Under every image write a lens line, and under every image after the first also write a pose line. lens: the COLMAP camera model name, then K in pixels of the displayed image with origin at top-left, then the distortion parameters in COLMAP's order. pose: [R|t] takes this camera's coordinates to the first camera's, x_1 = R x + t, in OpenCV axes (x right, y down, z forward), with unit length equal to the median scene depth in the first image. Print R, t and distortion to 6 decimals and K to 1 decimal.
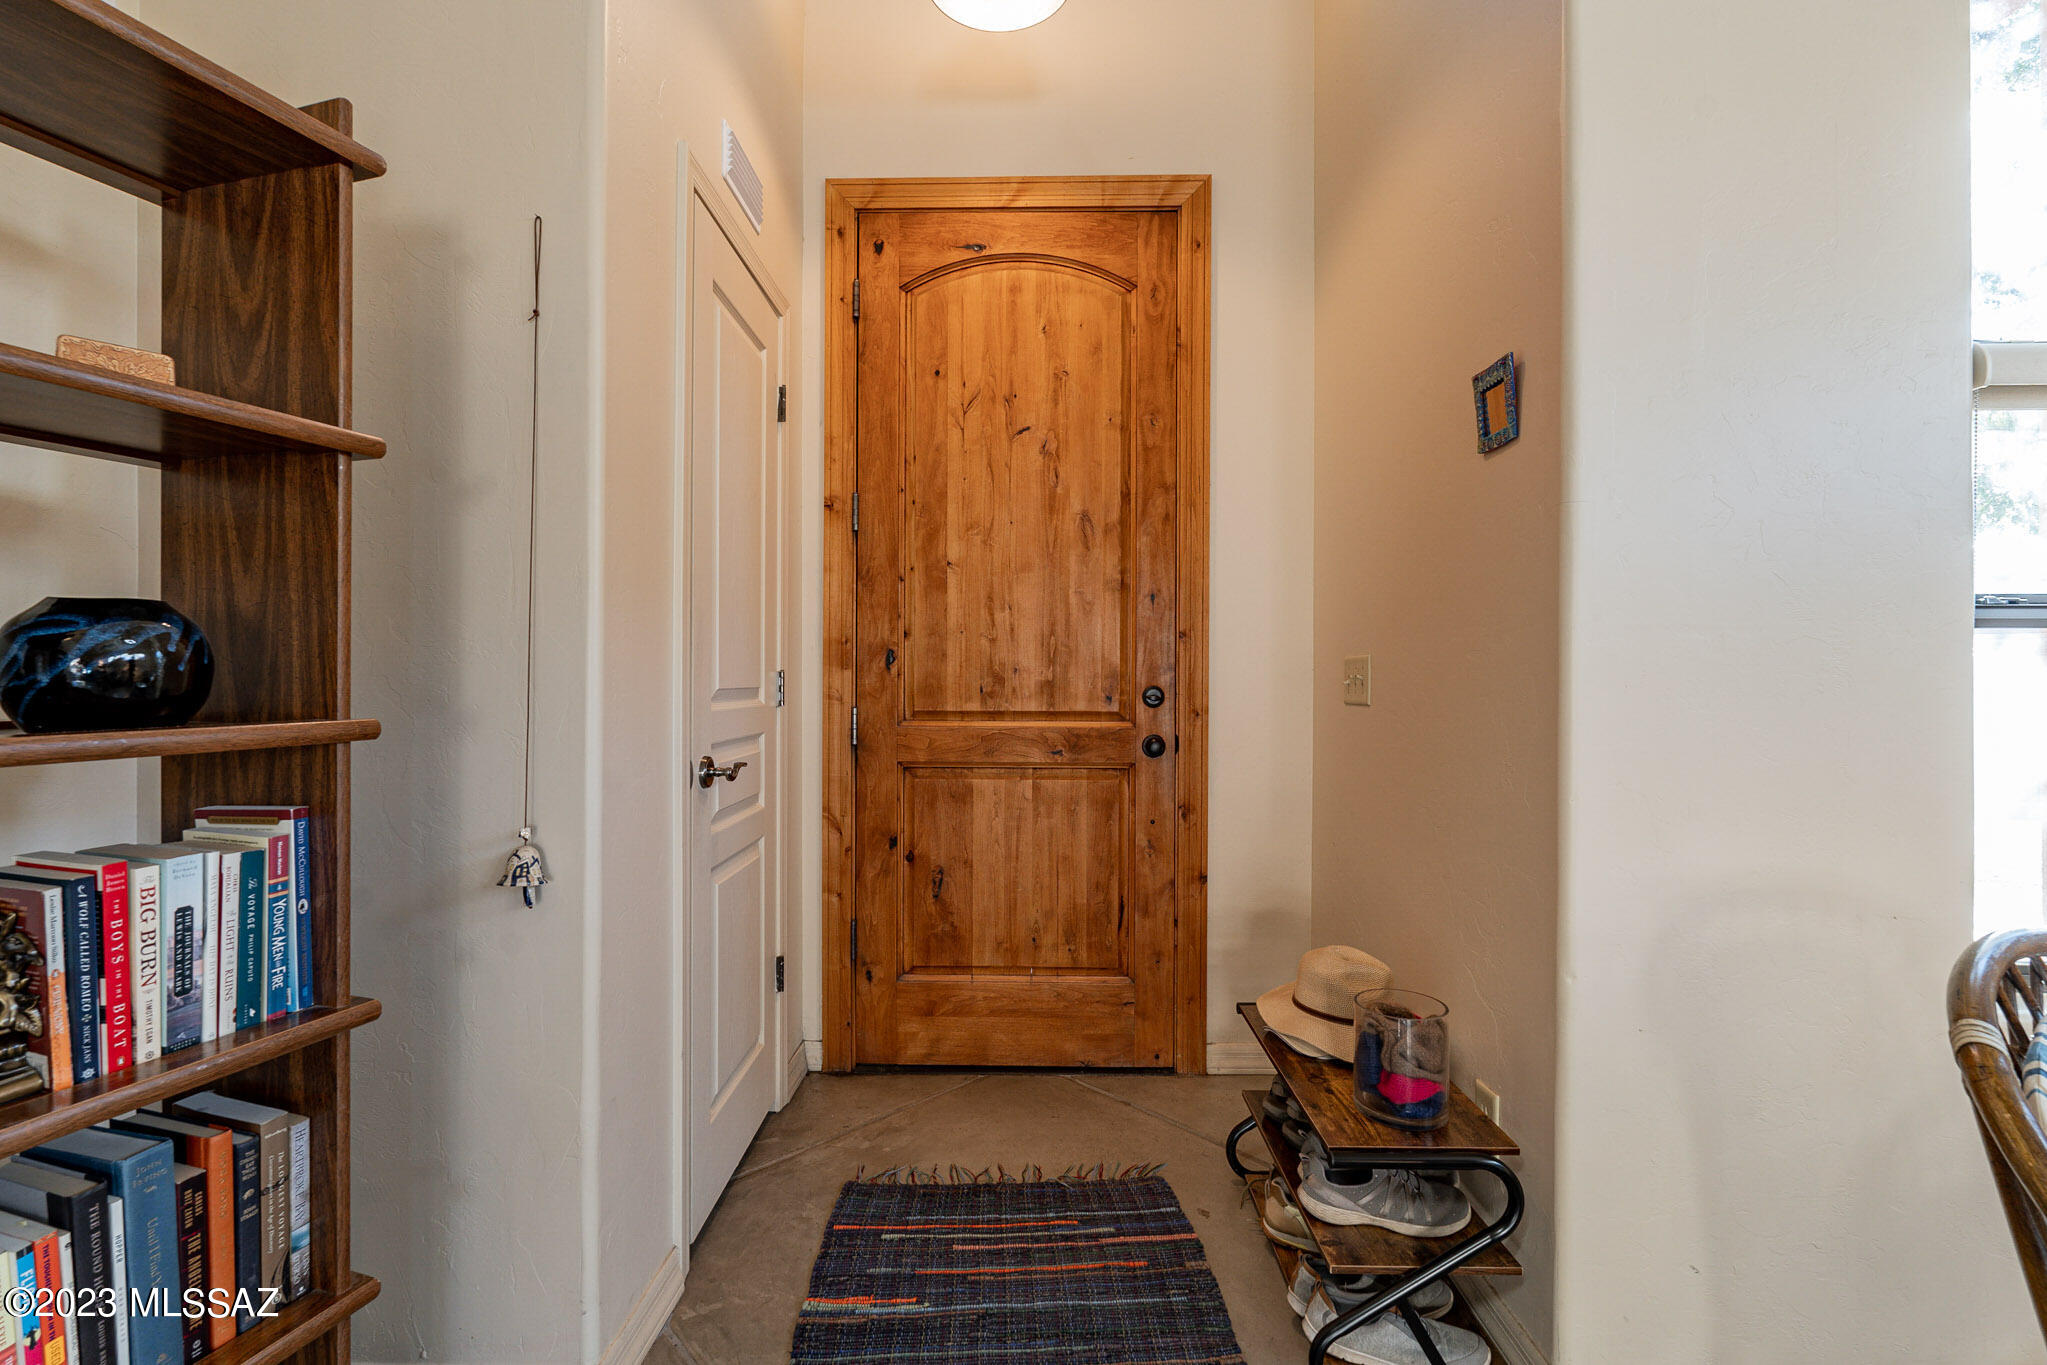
lens RADIAL K [[897.0, 0, 1023.5], [0, 897.0, 682.5], [0, 0, 1]] dist [-0.010671, -0.000091]
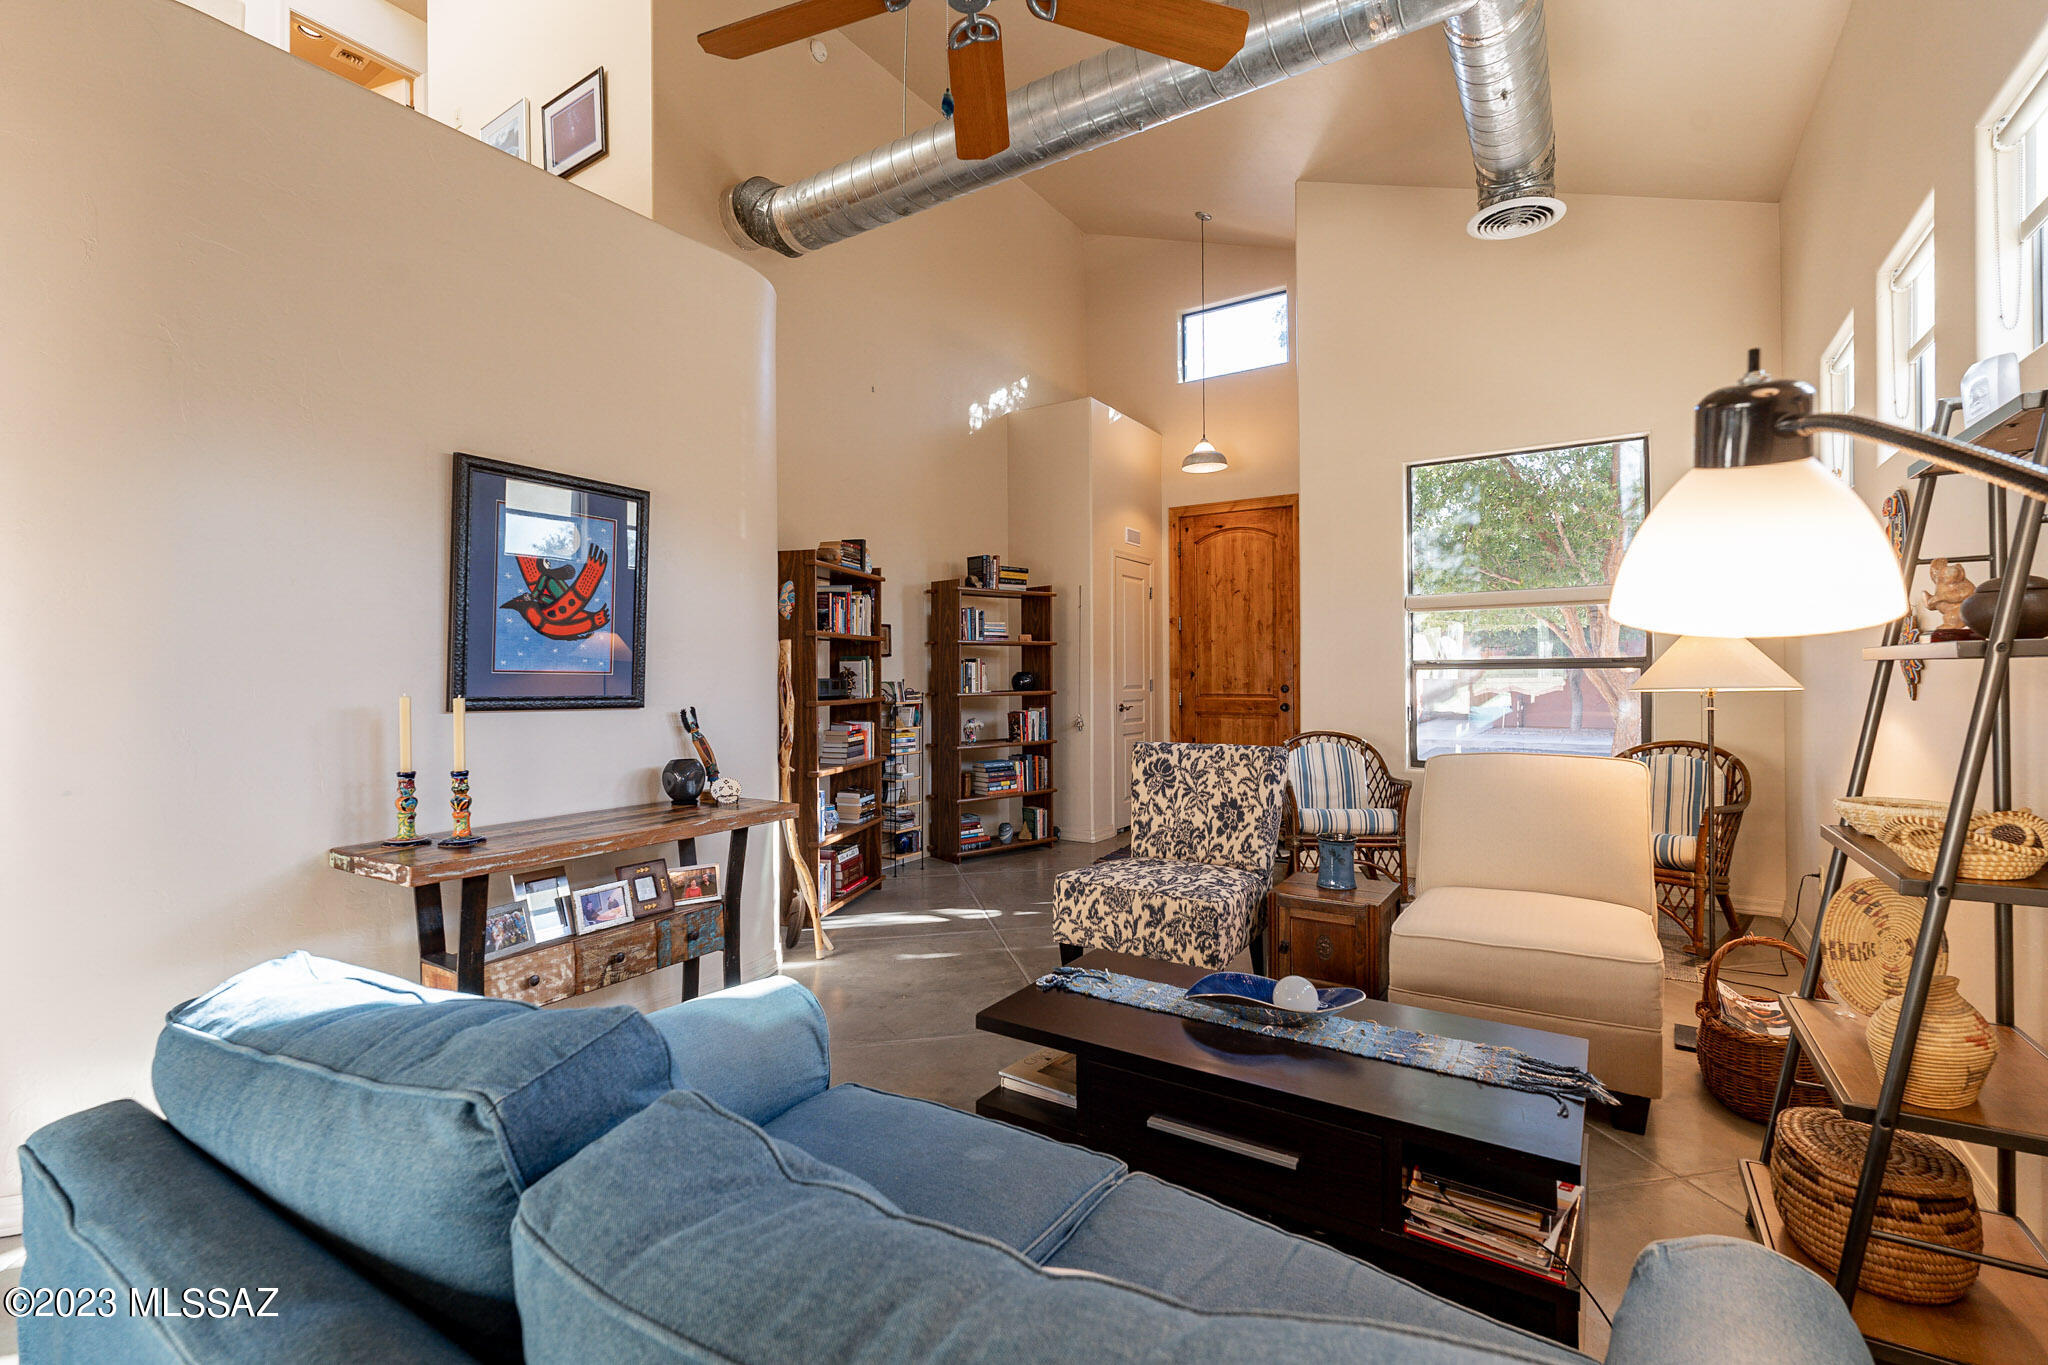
lens RADIAL K [[907.4, 0, 1017.5], [0, 907.4, 668.7], [0, 0, 1]] dist [-0.001979, 0.000034]
pose [[0.843751, -0.010097, -0.536639, 0.923156], [0.003008, 0.999896, -0.014083, -0.007908], [0.536726, 0.010268, 0.843694, -1.707661]]
